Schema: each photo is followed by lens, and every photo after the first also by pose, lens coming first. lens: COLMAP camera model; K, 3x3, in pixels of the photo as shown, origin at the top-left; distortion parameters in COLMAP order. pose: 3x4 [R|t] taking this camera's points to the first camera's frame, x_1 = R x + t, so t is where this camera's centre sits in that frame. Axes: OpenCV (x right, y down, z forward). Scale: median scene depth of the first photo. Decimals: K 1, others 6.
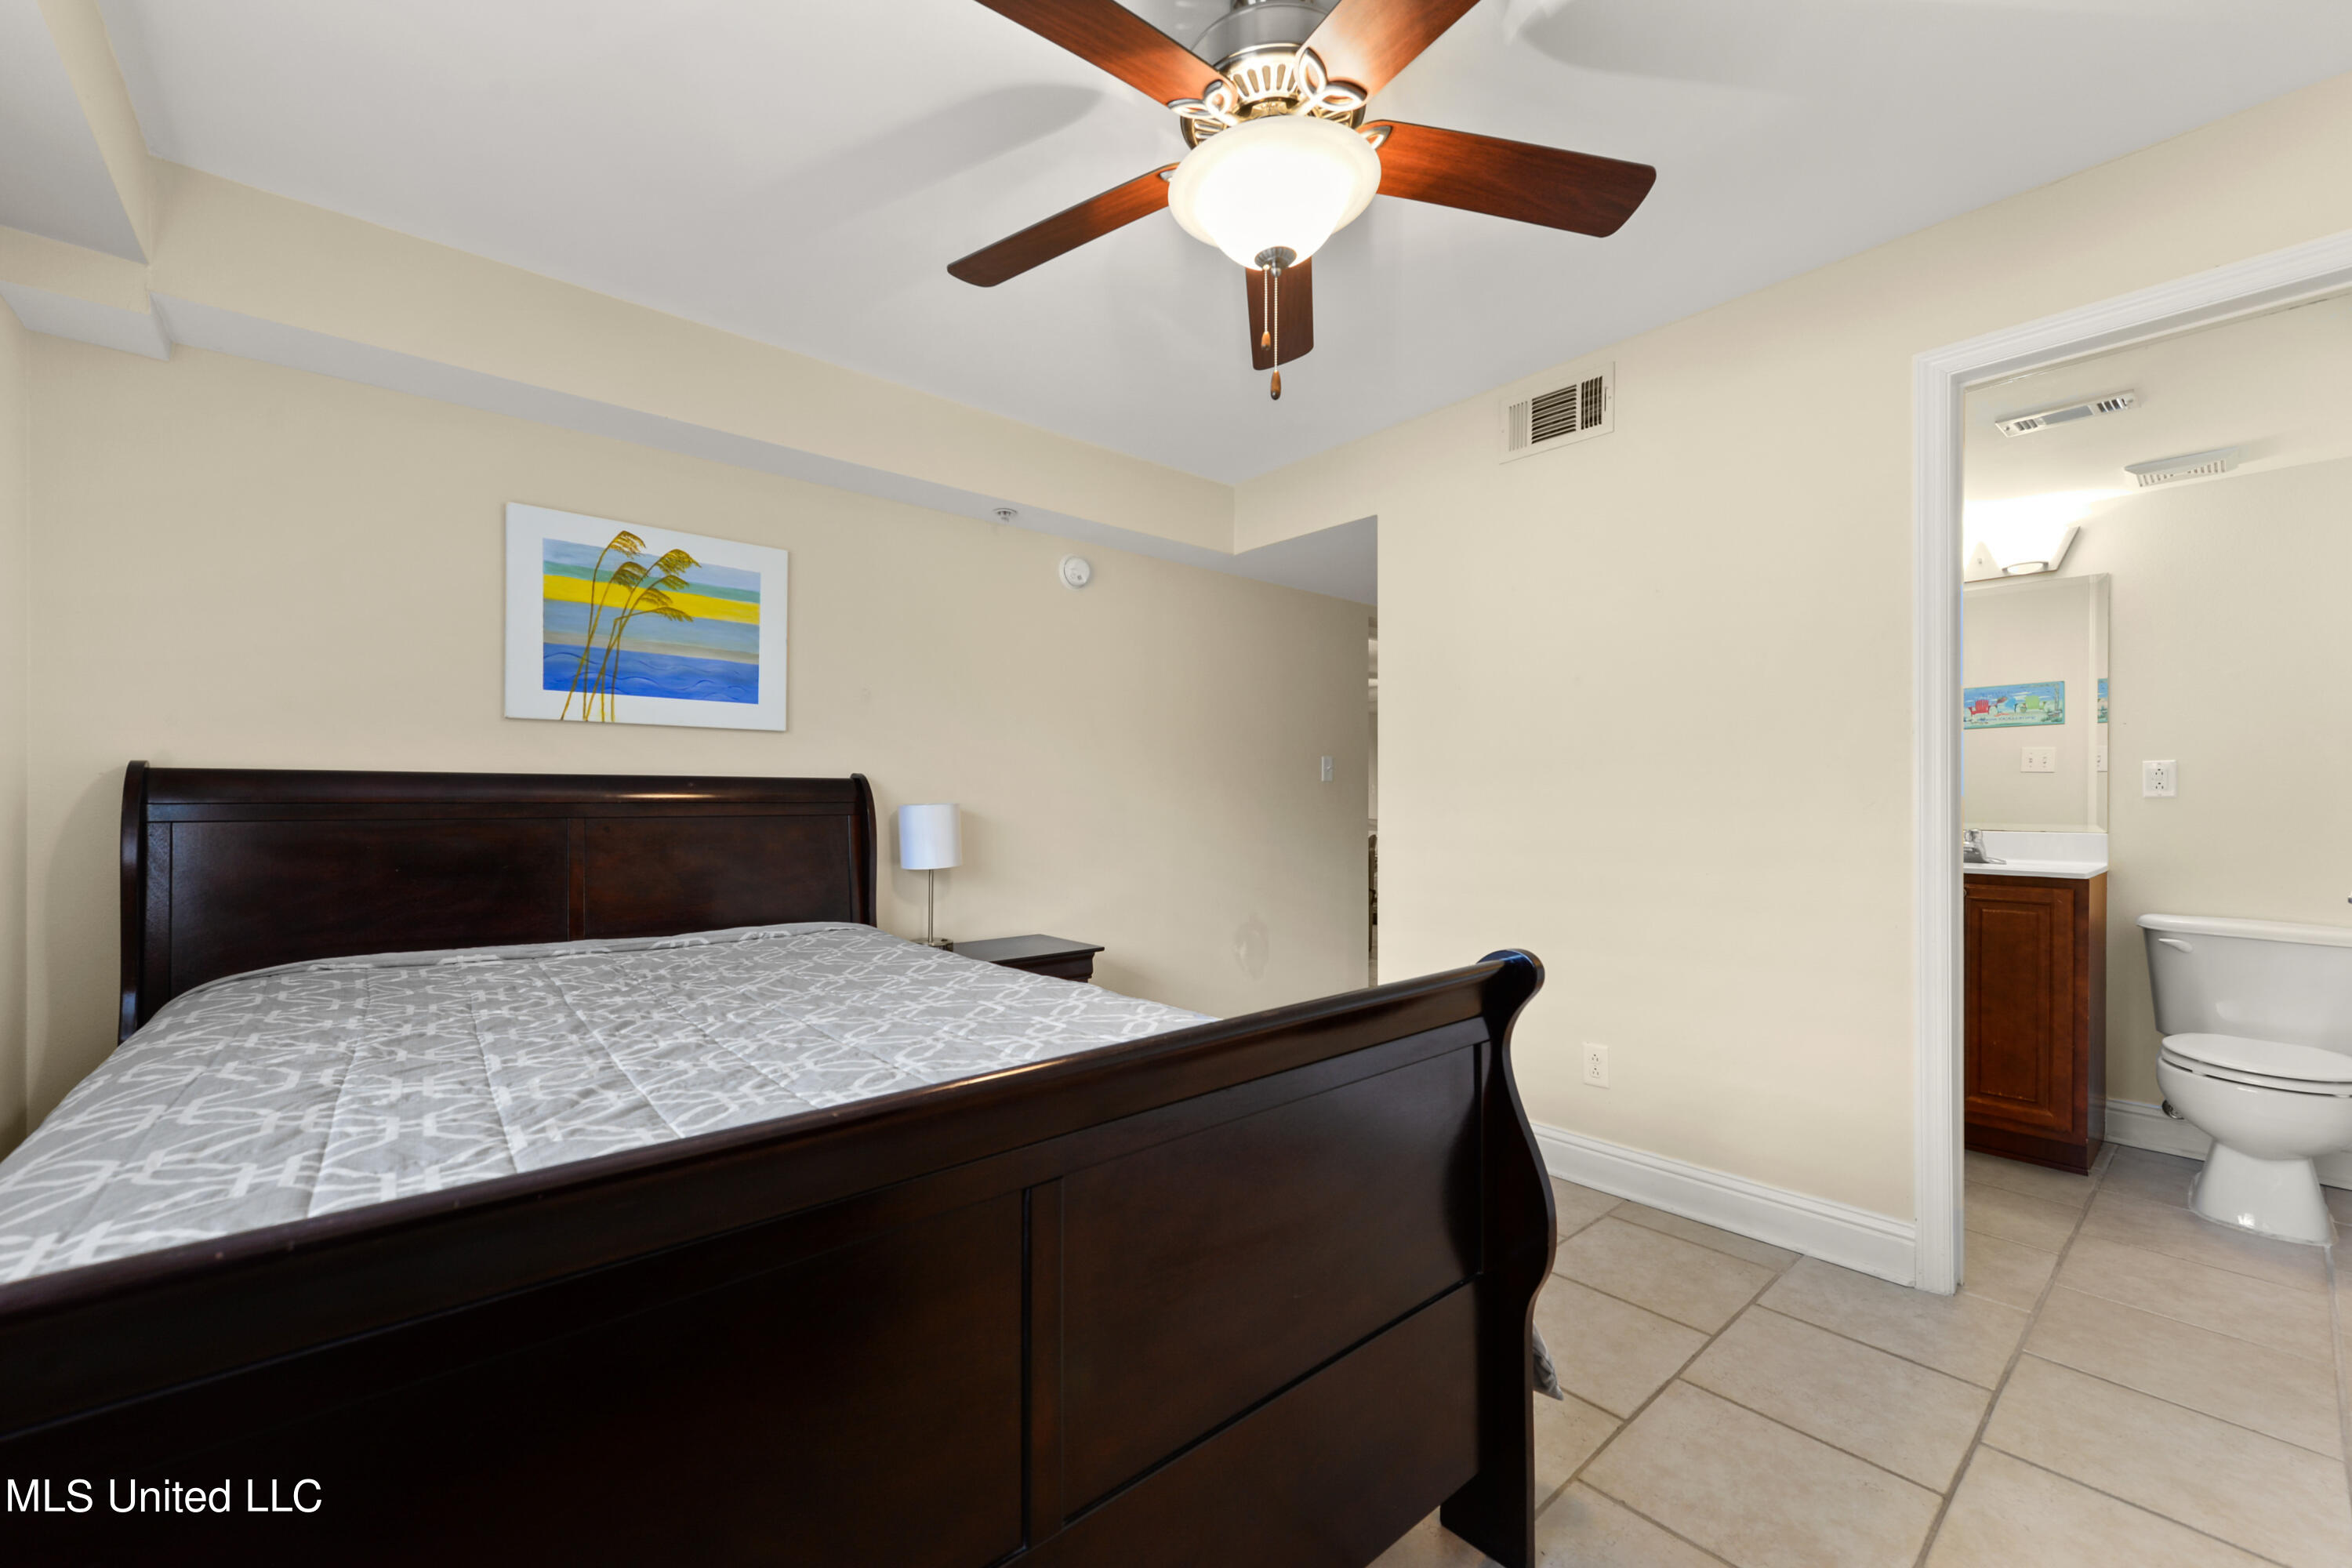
lens RADIAL K [[933.8, 0, 1186.7], [0, 933.8, 799.5], [0, 0, 1]] dist [0.009570, -0.000280]
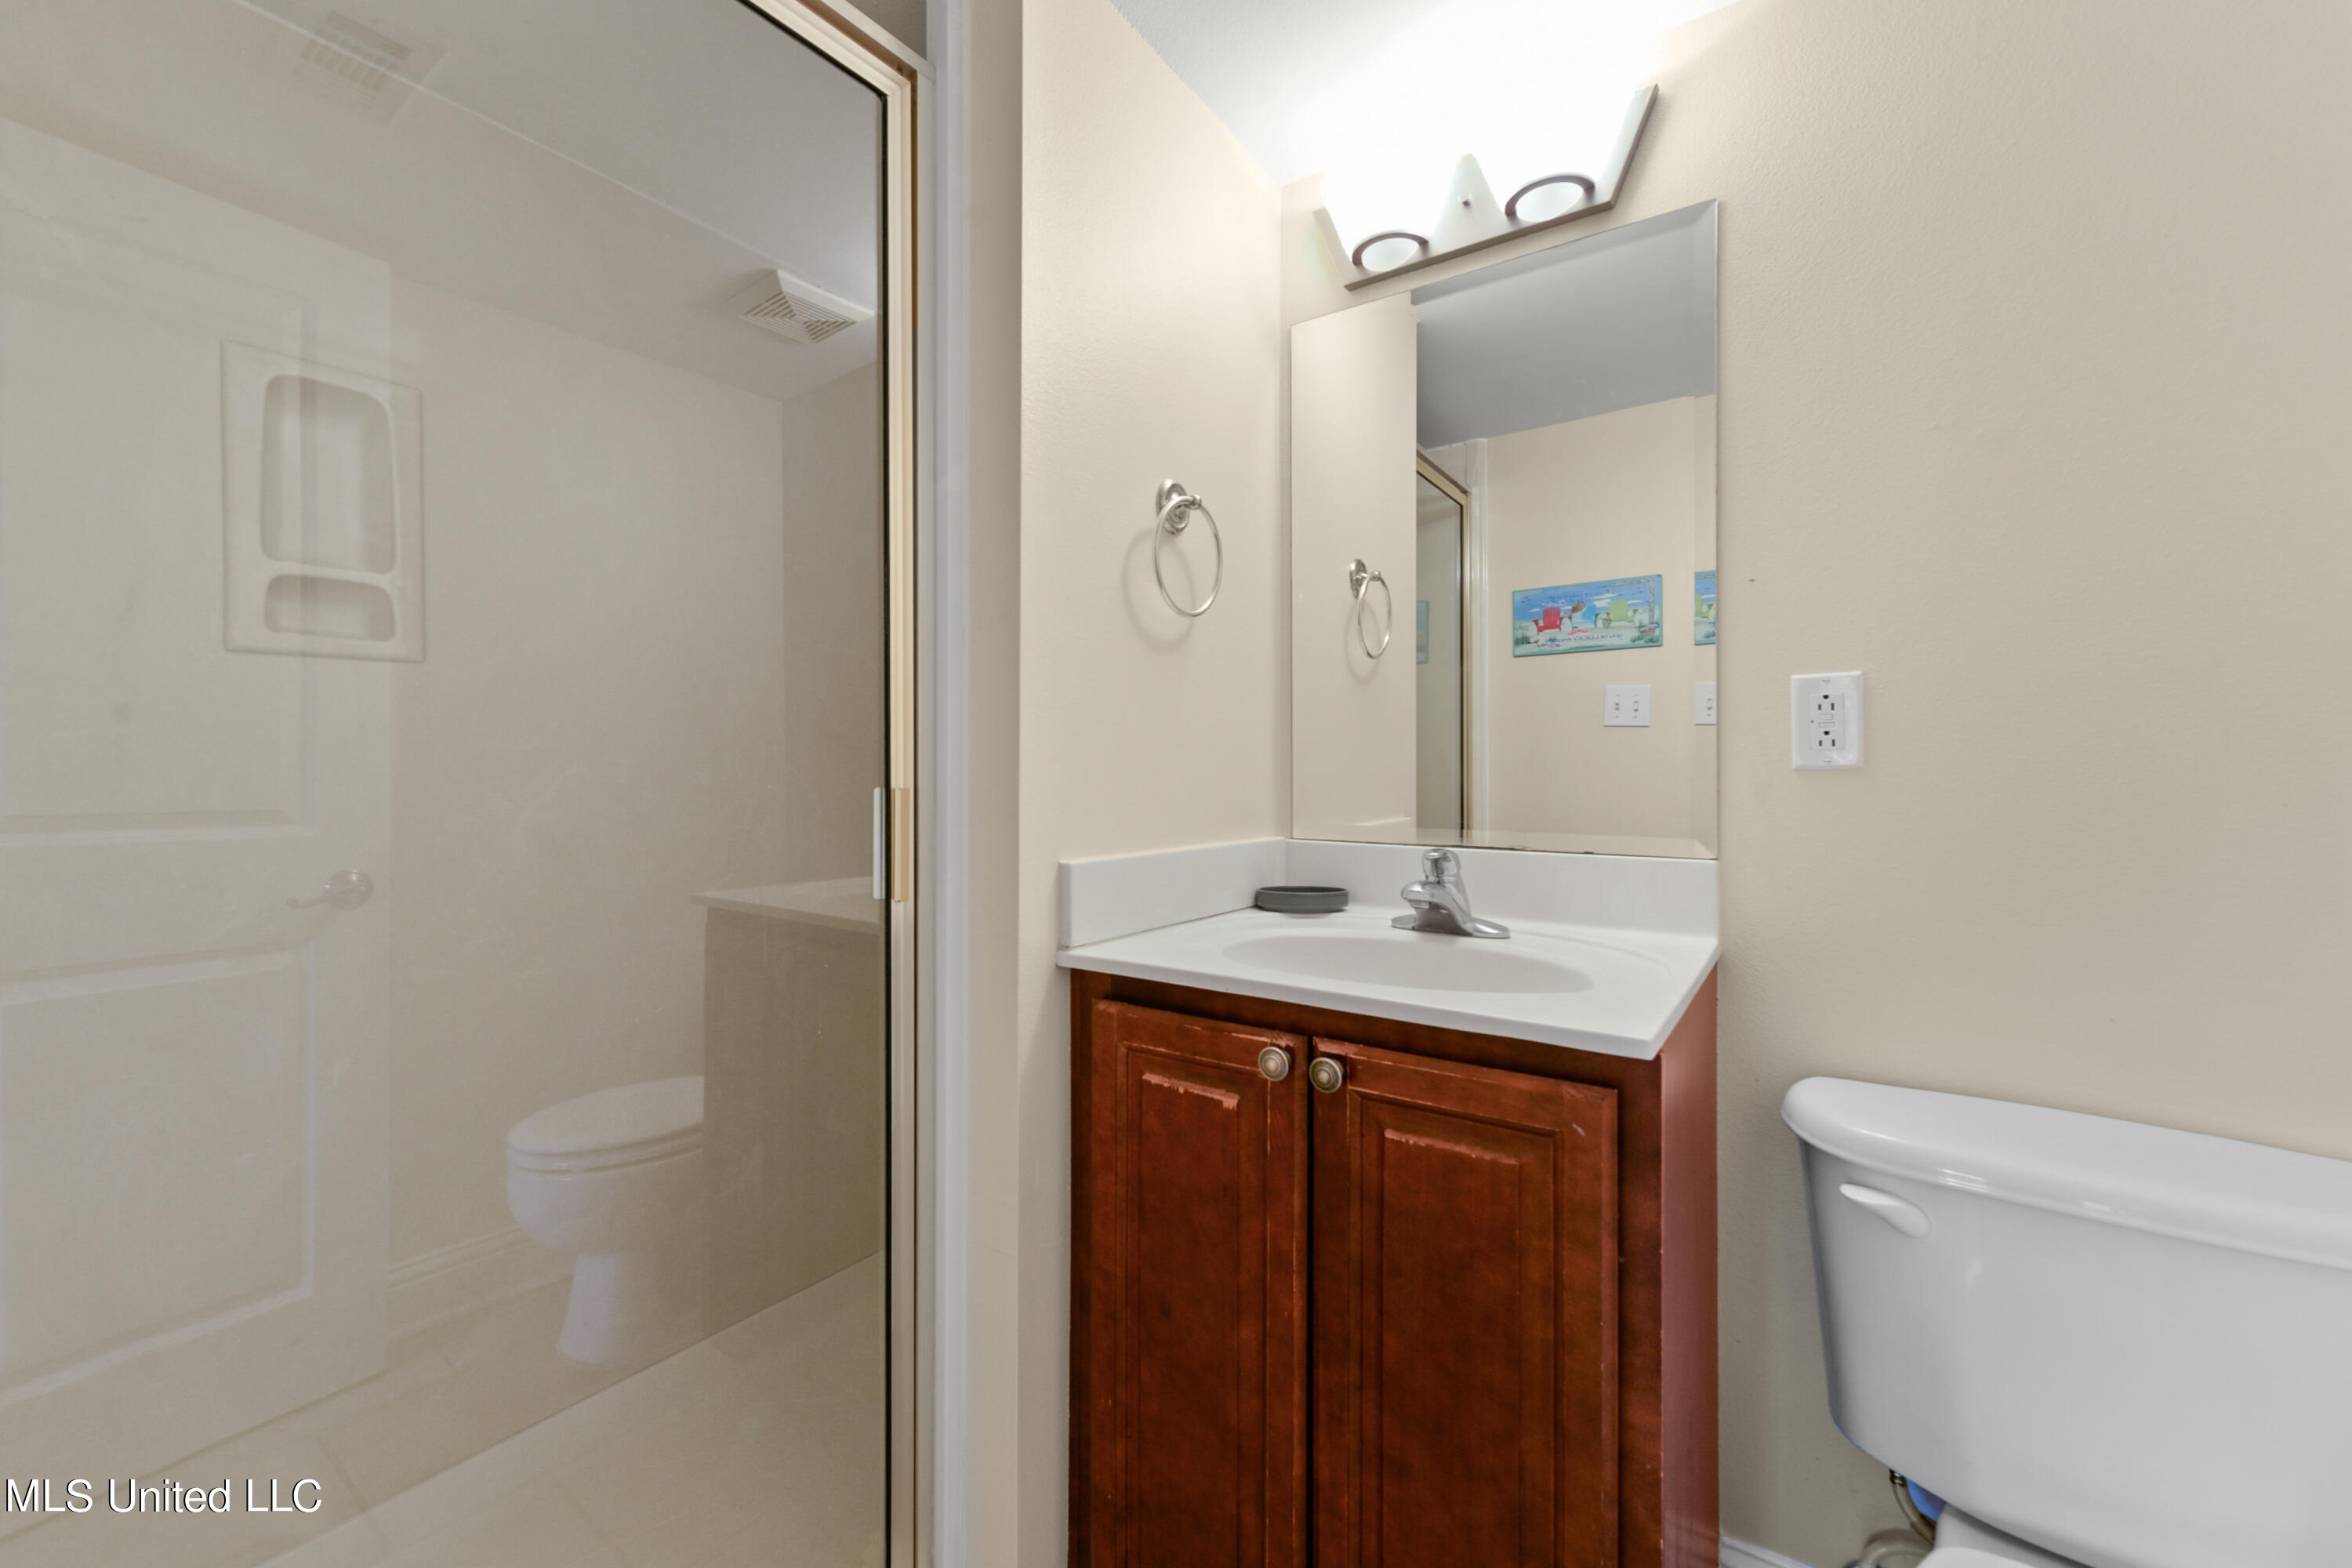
lens RADIAL K [[933.8, 0, 1182.2], [0, 933.8, 773.4], [0, 0, 1]] dist [0.009570, -0.000280]
pose [[0.968956, -0.005217, 0.247180, 0.552753], [0.004415, 0.999983, 0.003798, -0.002243], [-0.247196, -0.002589, 0.968962, 0.562380]]
